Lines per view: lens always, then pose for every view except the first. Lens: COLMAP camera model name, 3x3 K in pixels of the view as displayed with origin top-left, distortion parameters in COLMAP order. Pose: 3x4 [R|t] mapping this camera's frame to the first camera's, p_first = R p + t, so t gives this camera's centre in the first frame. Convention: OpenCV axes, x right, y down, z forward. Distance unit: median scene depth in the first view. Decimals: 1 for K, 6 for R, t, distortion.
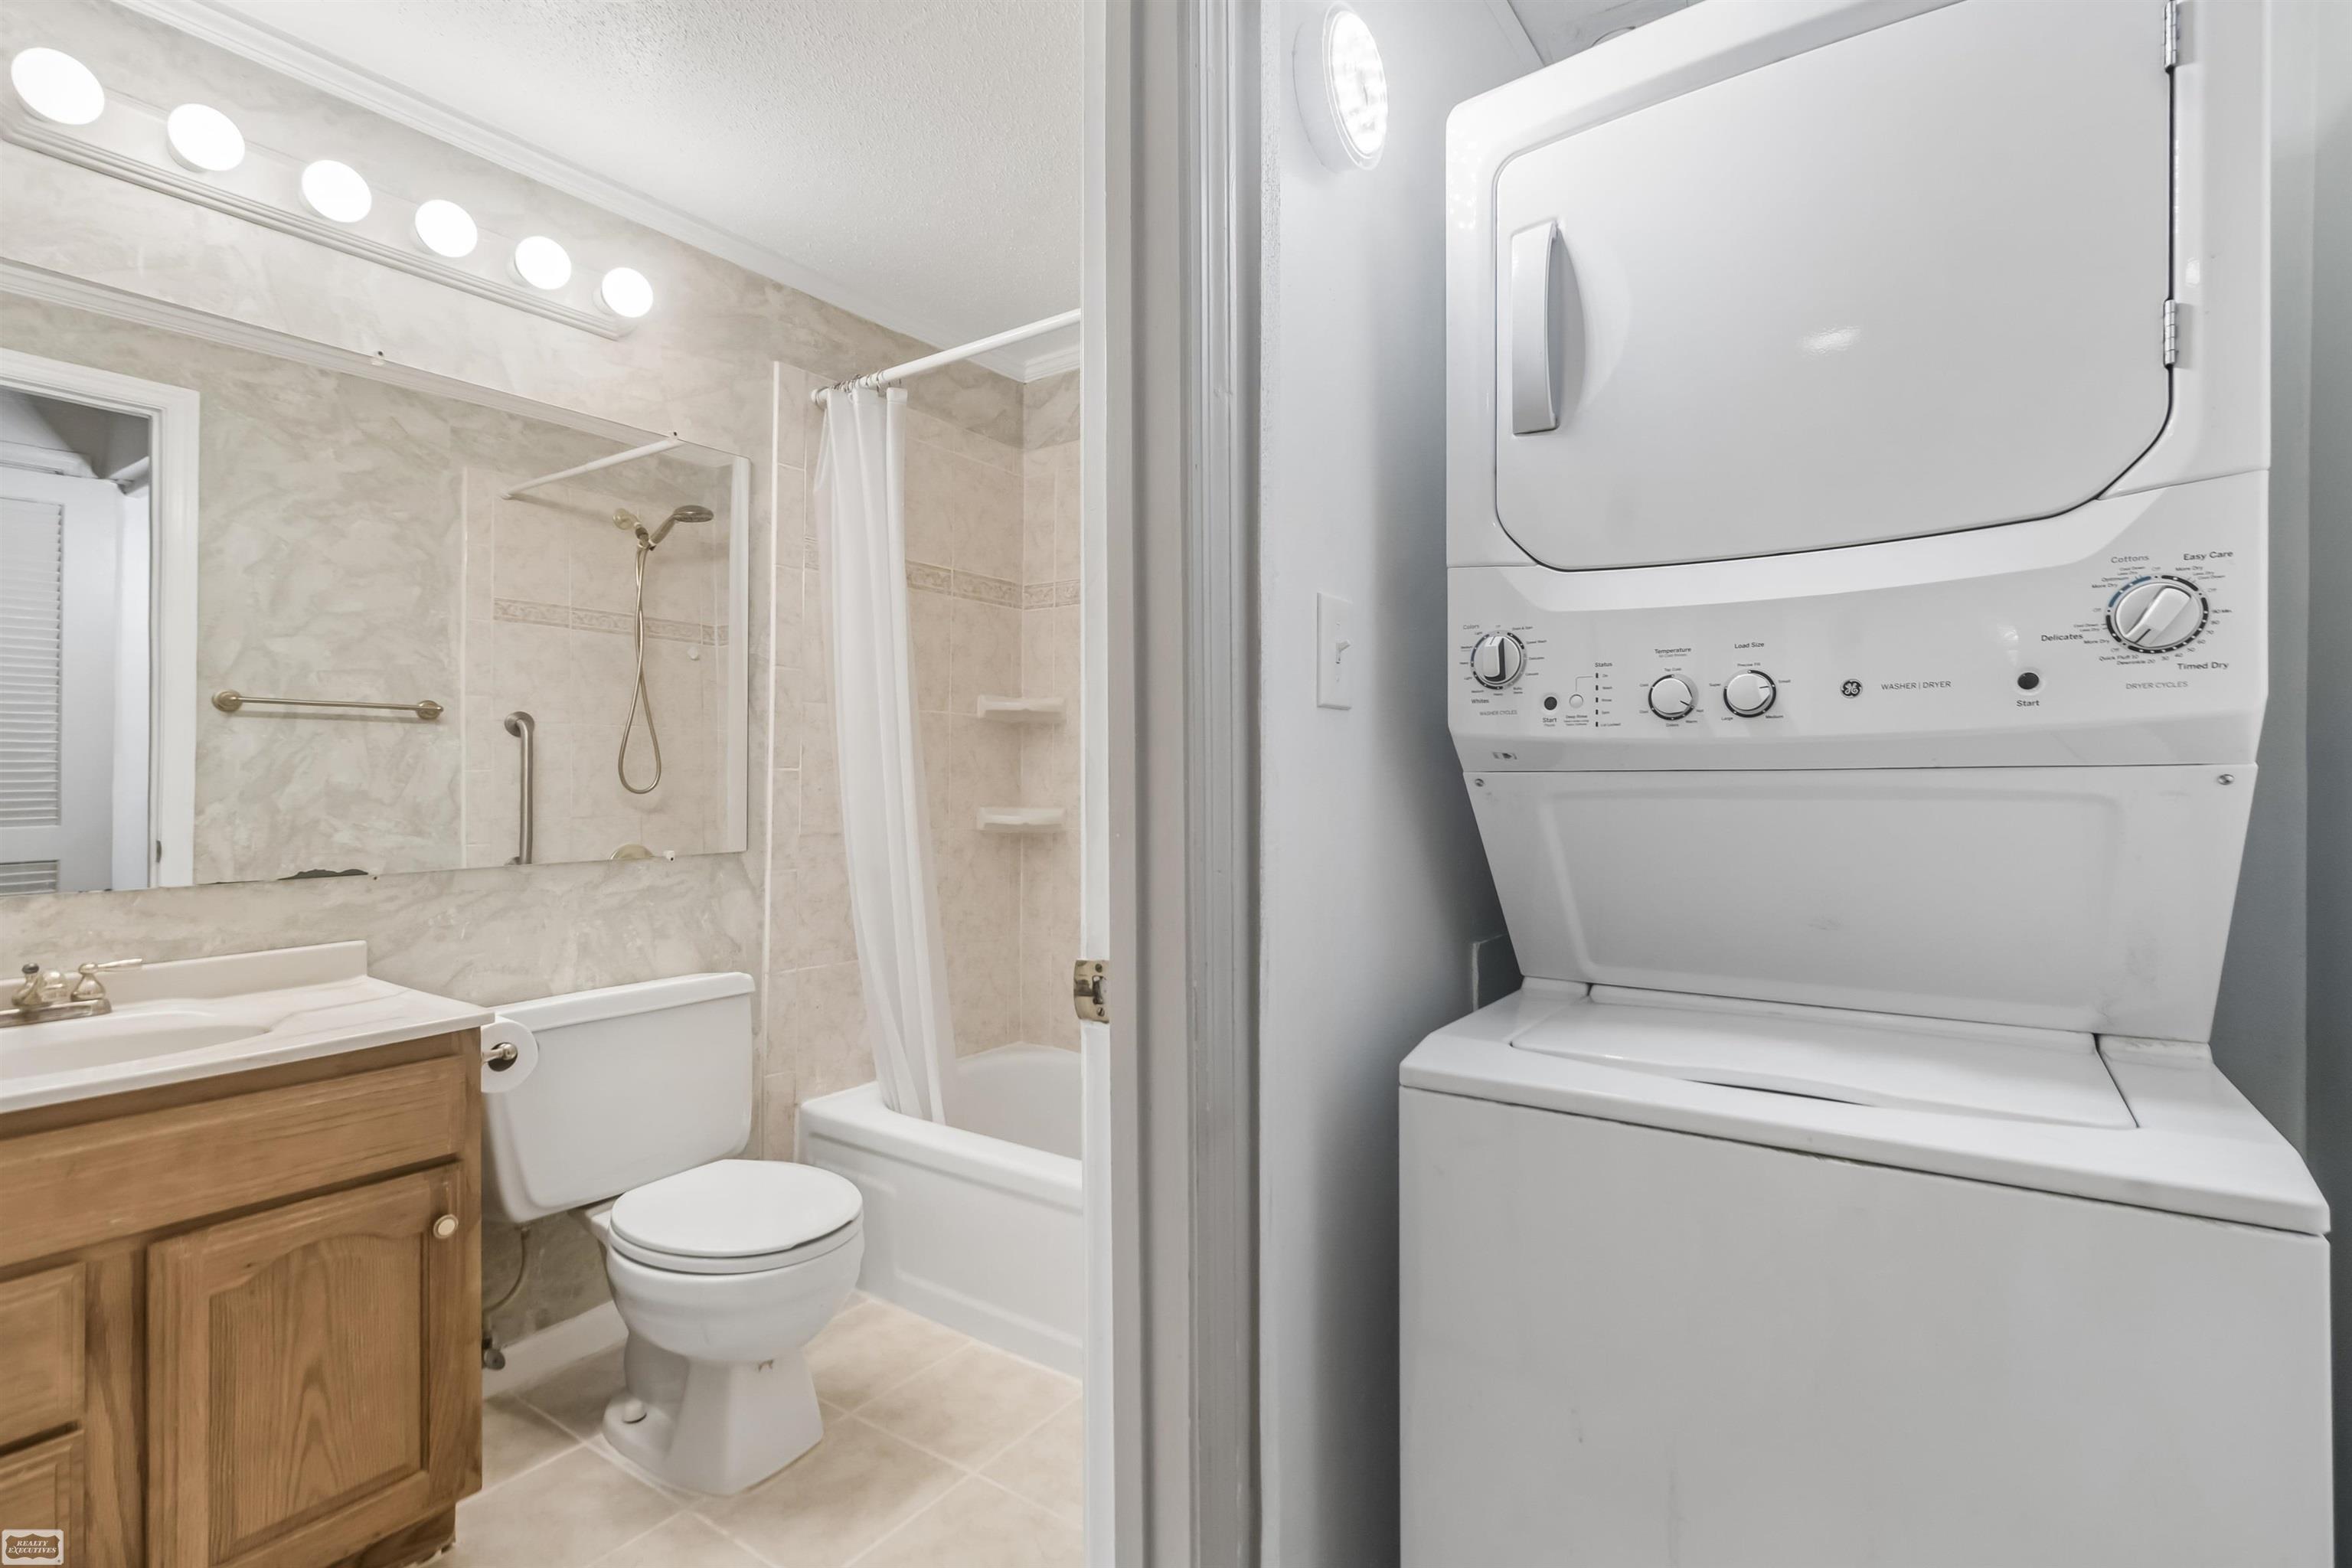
lens RADIAL K [[1103.9, 0, 1176.5], [0, 1103.9, 769.3], [0, 0, 1]] dist [0.009842, -0.003015]
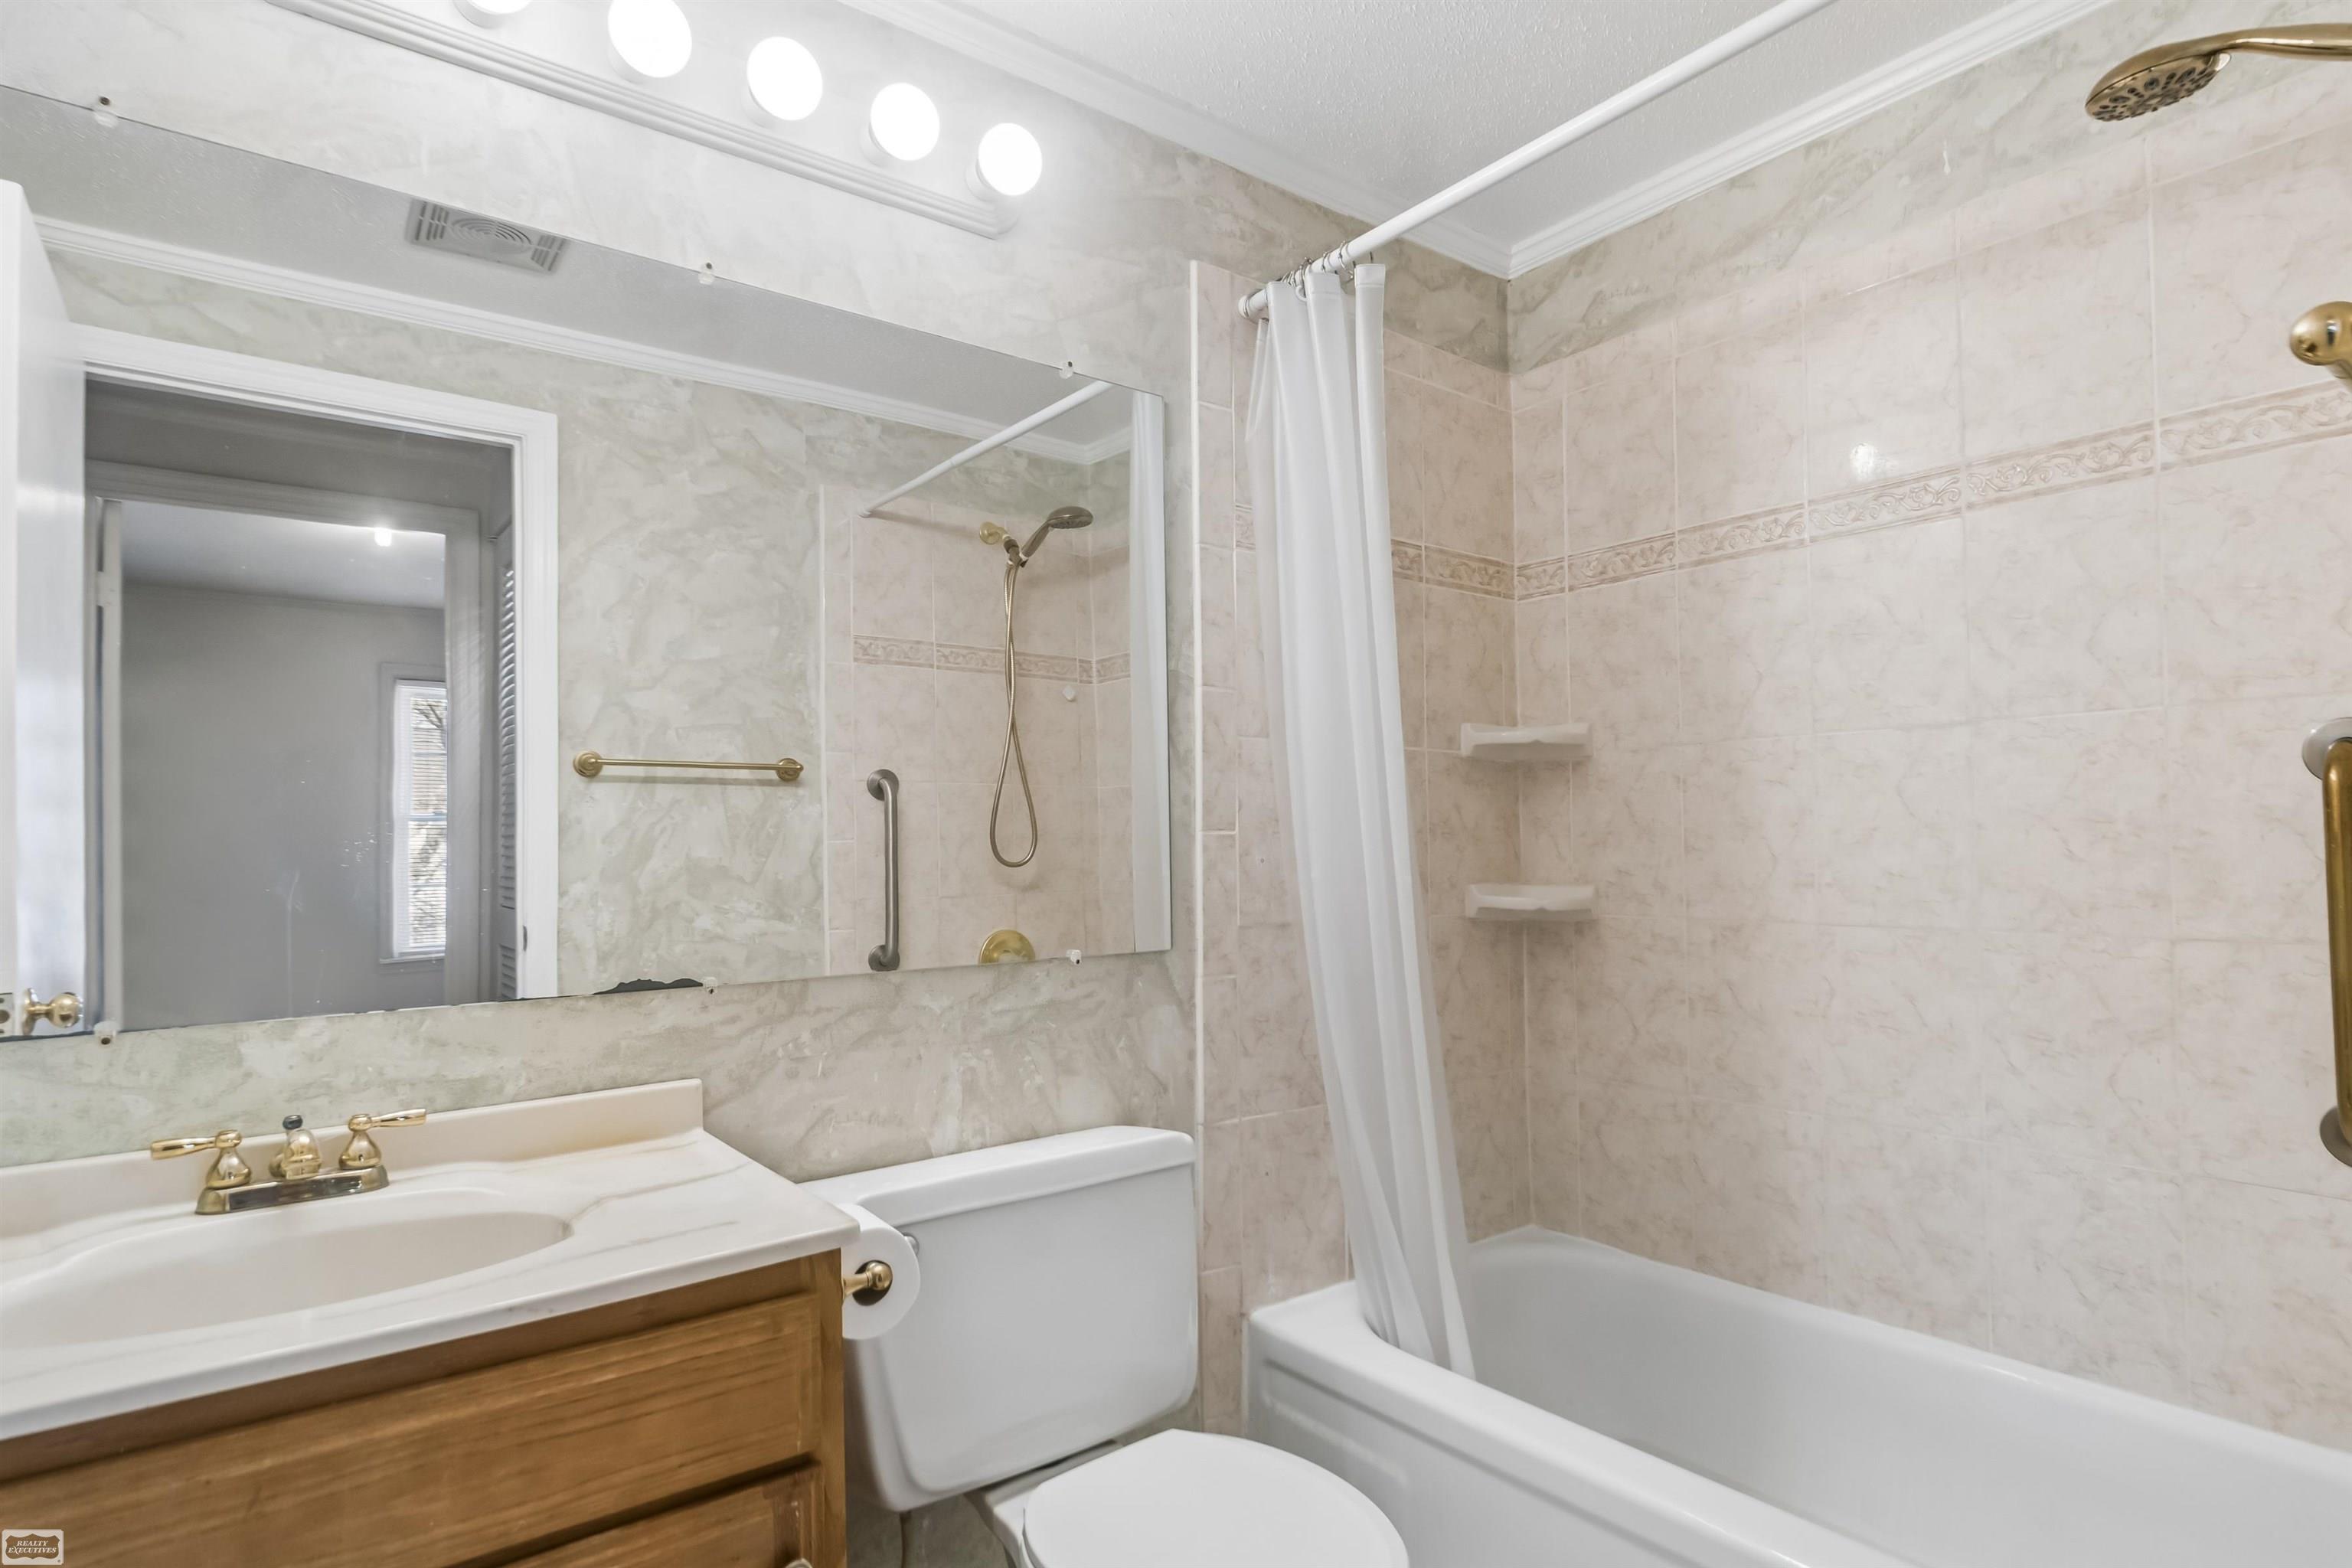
lens RADIAL K [[1167.5, 0, 1155.3], [0, 1167.5, 849.8], [0, 0, 1]] dist [0.001666, -0.003832]
pose [[0.953633, -0.010662, -0.300782, -0.170499], [0.014344, 0.999847, 0.010035, 0.002657], [0.300629, -0.013884, 0.953640, 0.283296]]
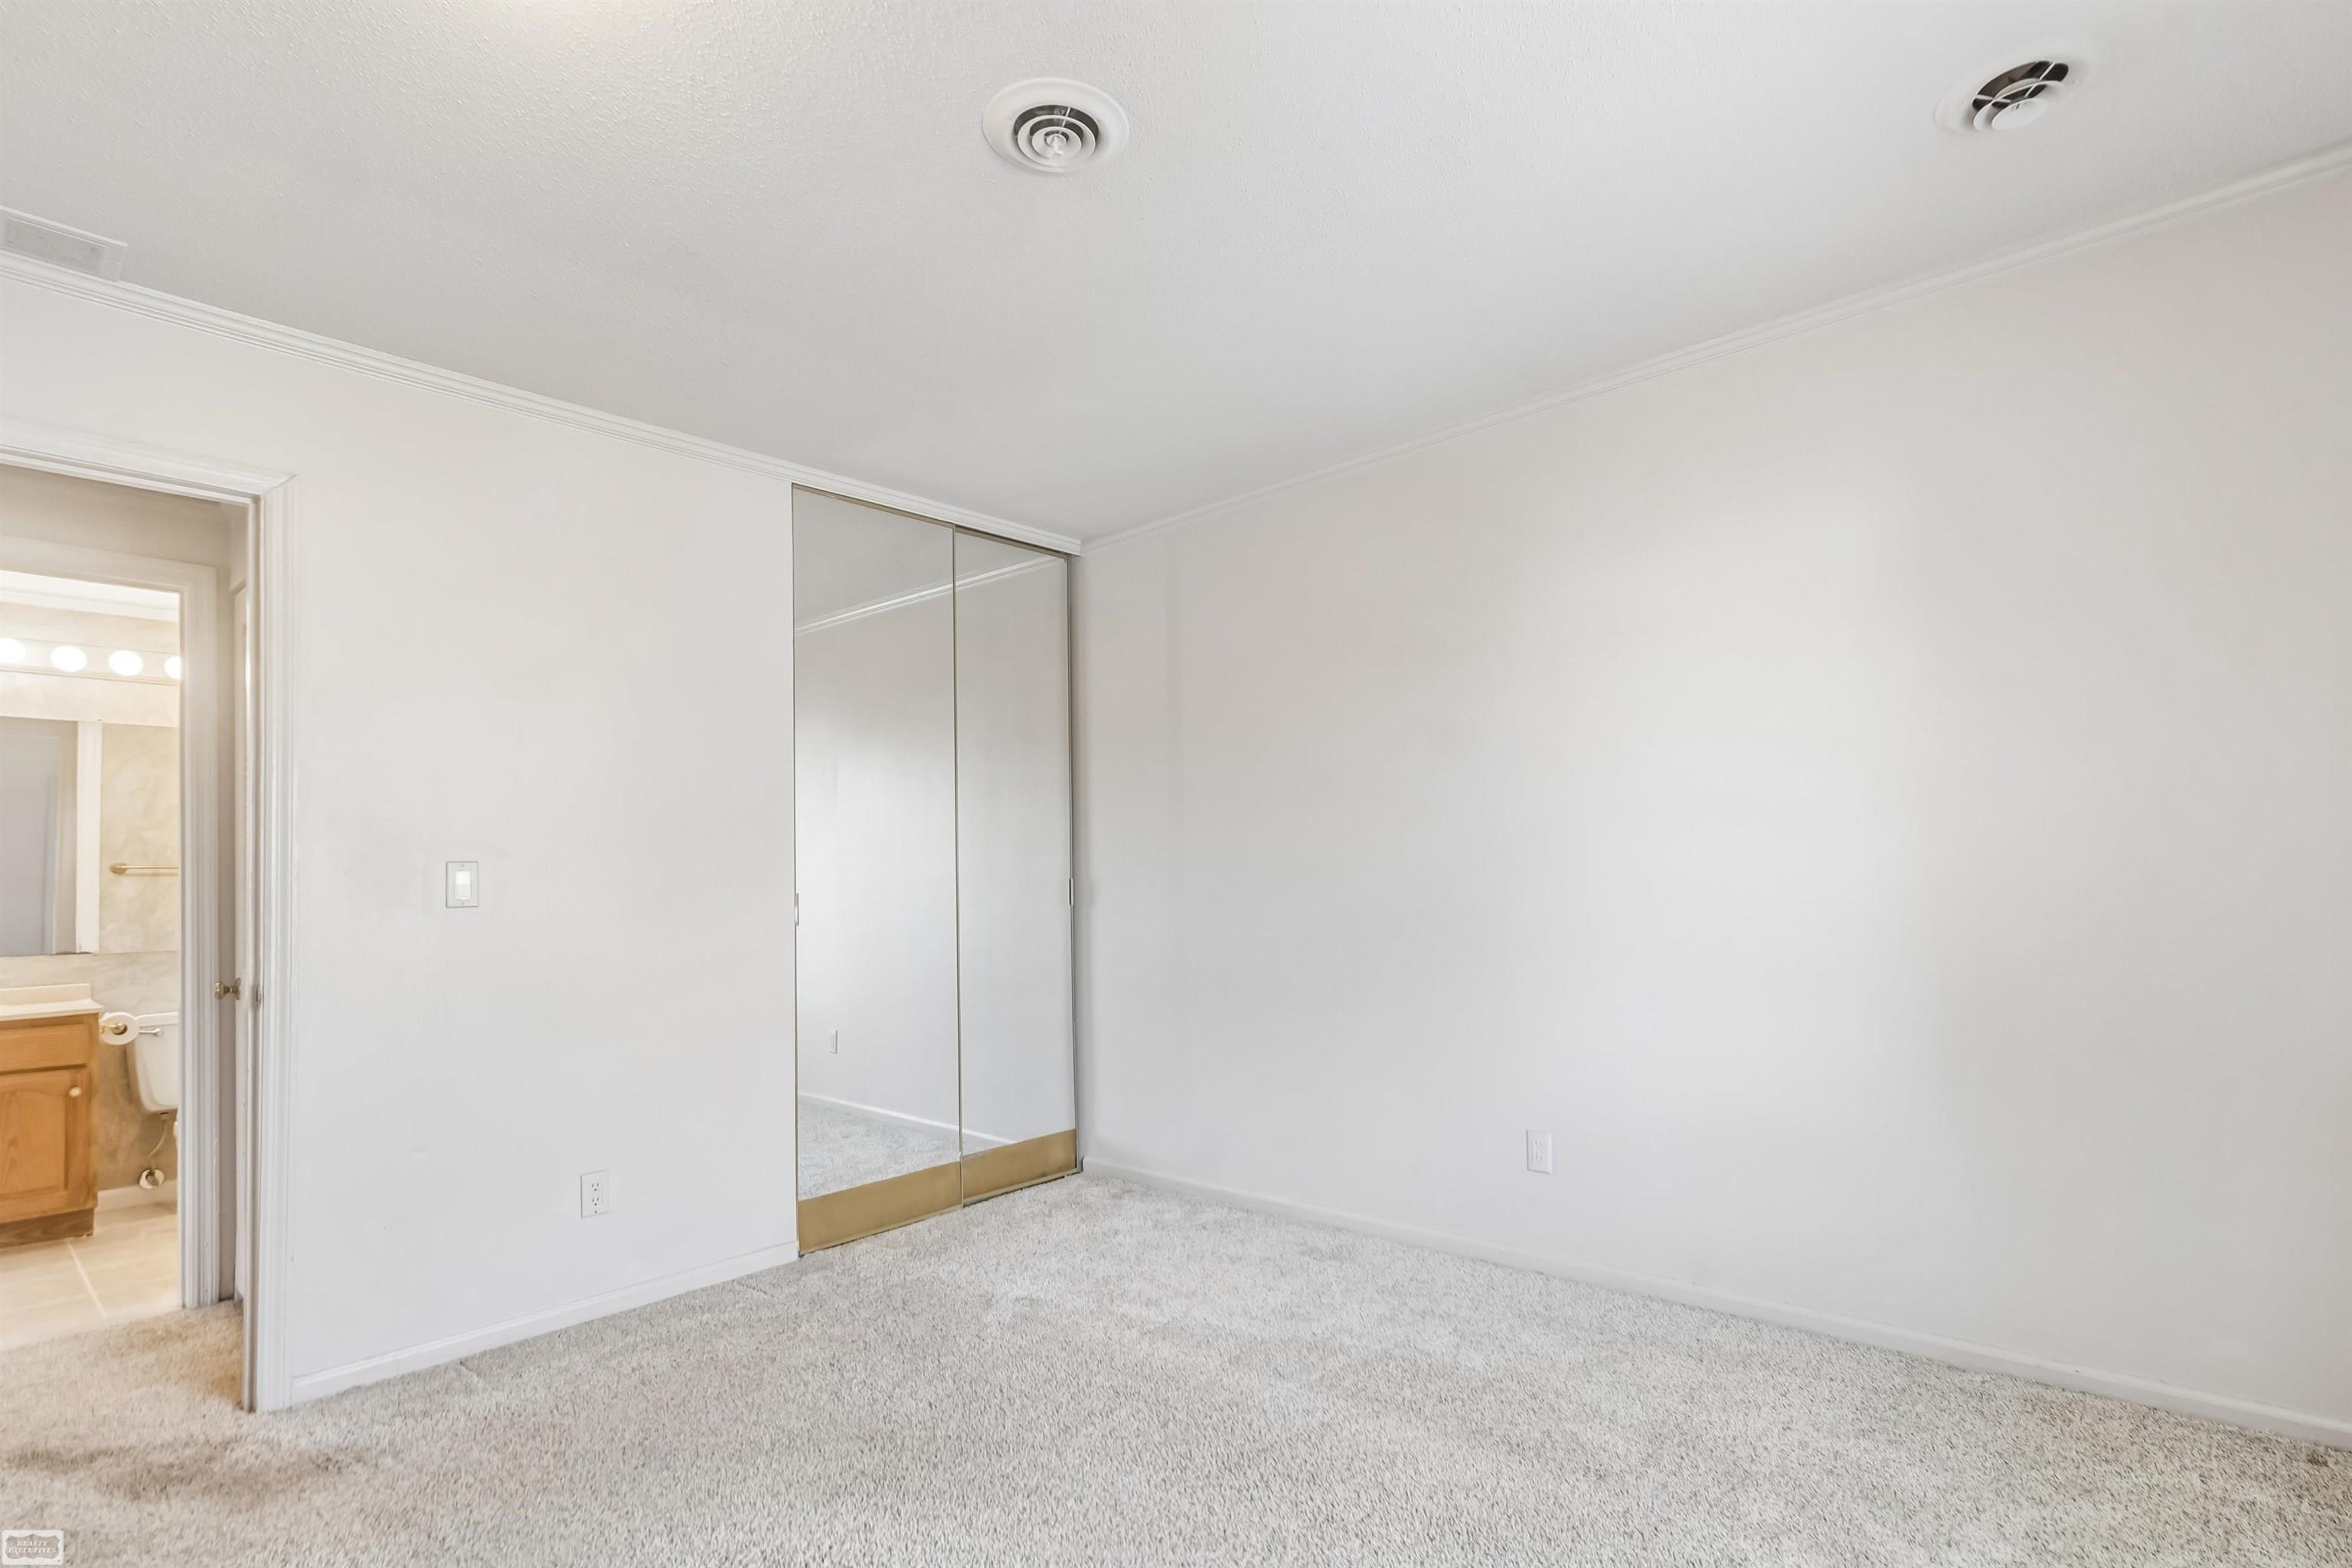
lens RADIAL K [[1103.9, 0, 1222.3], [0, 1103.9, 877.1], [0, 0, 1]] dist [0.009842, -0.003015]
pose [[0.995231, -0.004157, -0.097453, 1.342435], [0.002814, 0.999899, -0.013914, -0.016074], [0.097501, 0.013573, 0.995143, -0.772033]]
